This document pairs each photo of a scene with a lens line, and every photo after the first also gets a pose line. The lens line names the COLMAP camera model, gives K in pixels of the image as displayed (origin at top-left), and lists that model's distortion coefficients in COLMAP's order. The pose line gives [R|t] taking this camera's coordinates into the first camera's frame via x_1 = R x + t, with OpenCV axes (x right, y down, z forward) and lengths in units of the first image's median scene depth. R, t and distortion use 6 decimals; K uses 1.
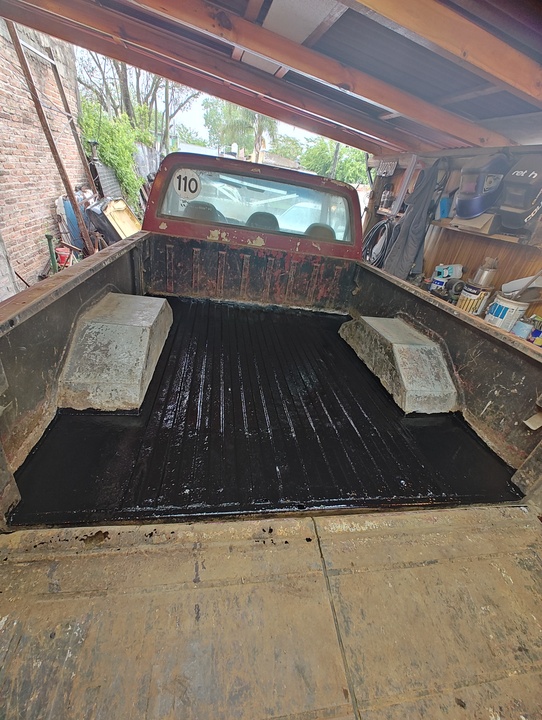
lens RADIAL K [[297.2, 0, 266.0], [0, 297.2, 364.9], [0, 0, 1]] dist [-0.008858, 0.000229]
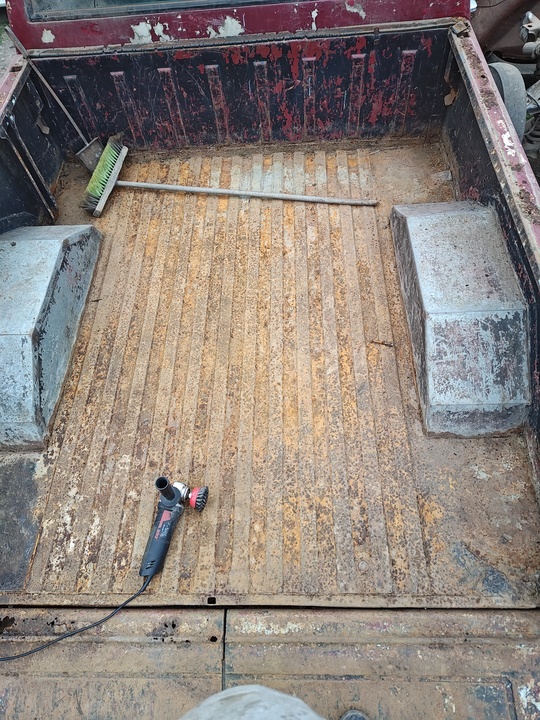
lens RADIAL K [[484.3, 0, 271.8], [0, 484.3, 357.6], [0, 0, 1]] dist [0.001440, -0.017190]
pose [[0.964893, 0.017331, -0.262072, 0.384302], [0.114661, 0.869916, 0.479687, -0.471529], [0.236294, -0.492896, 0.837388, 0.130331]]
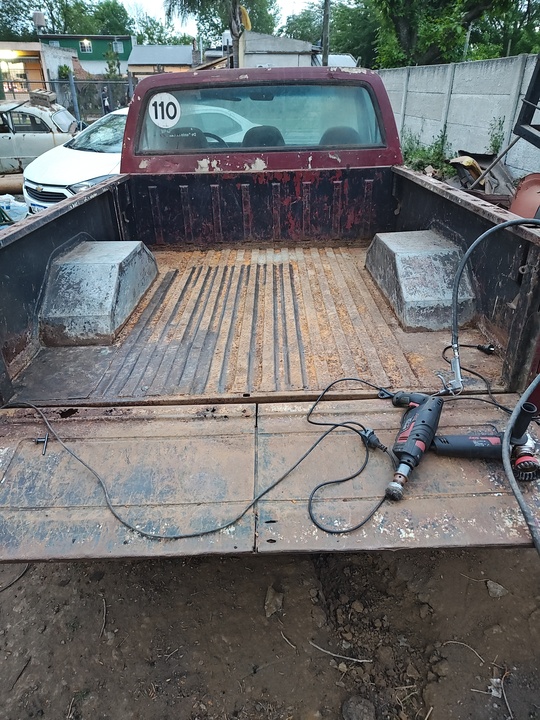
lens RADIAL K [[484.3, 0, 268.1], [0, 484.3, 392.6], [0, 0, 1]] dist [0.001440, -0.017190]
pose [[0.974629, -0.079360, -0.209287, 0.331893], [0.081149, 0.996702, -0.000042, 0.286397], [0.208600, -0.016943, 0.977854, -0.397606]]
